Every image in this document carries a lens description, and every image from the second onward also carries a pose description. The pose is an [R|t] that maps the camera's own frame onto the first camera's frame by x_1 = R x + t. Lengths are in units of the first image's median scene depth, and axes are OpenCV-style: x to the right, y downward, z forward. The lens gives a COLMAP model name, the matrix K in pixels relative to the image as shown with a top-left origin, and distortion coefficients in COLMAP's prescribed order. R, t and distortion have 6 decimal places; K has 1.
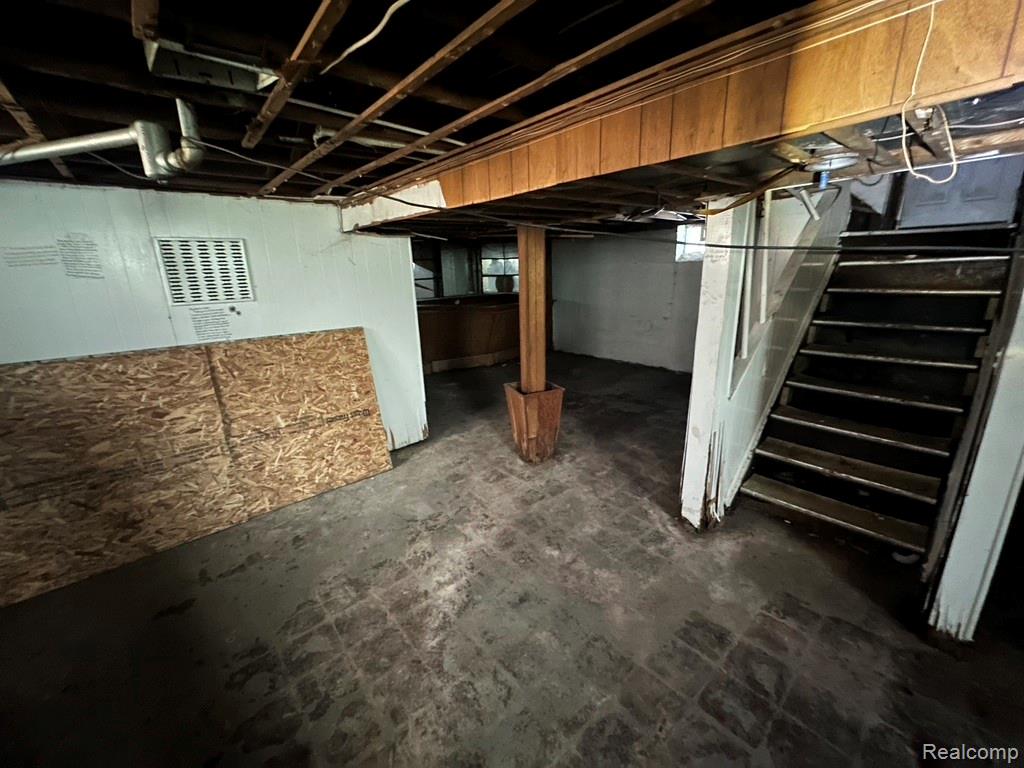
lens RADIAL K [[413.0, 0, 513.0], [0, 413.0, 383.6], [0, 0, 1]] dist [-0.003637, -0.000125]
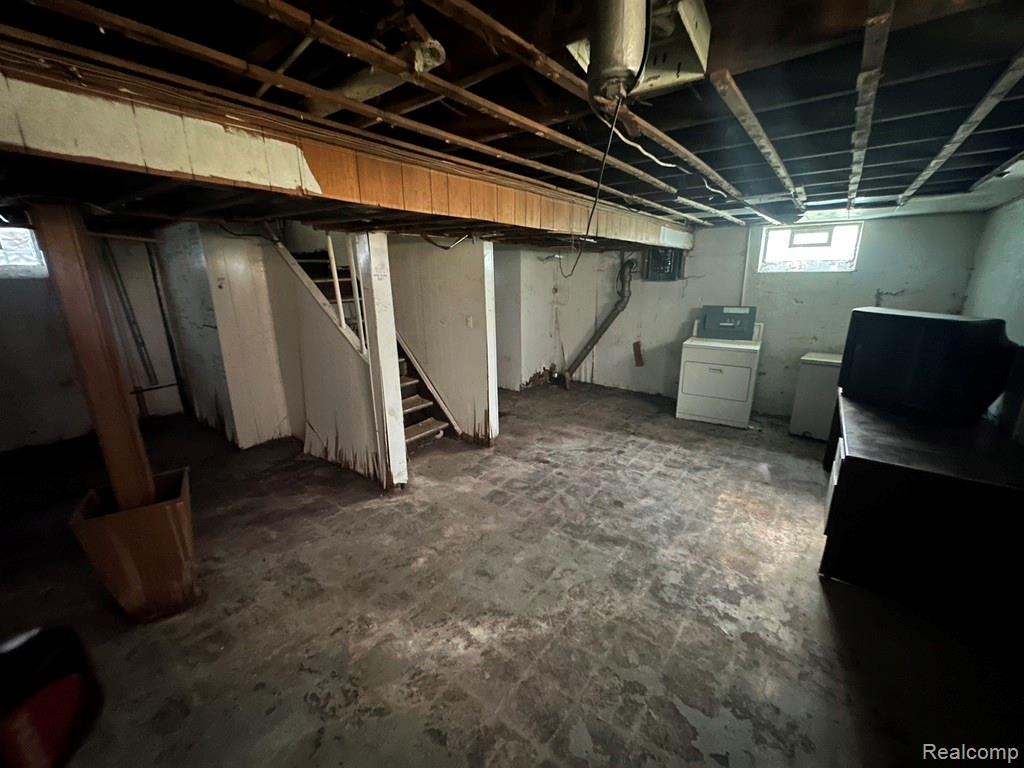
lens RADIAL K [[413.0, 0, 514.1], [0, 413.0, 383.6], [0, 0, 1]] dist [-0.003637, -0.000125]
pose [[-0.201775, -0.226625, 0.952853, -0.948920], [0.275646, 0.920400, 0.277277, -0.245415], [-0.939844, 0.318598, -0.123245, 0.895803]]
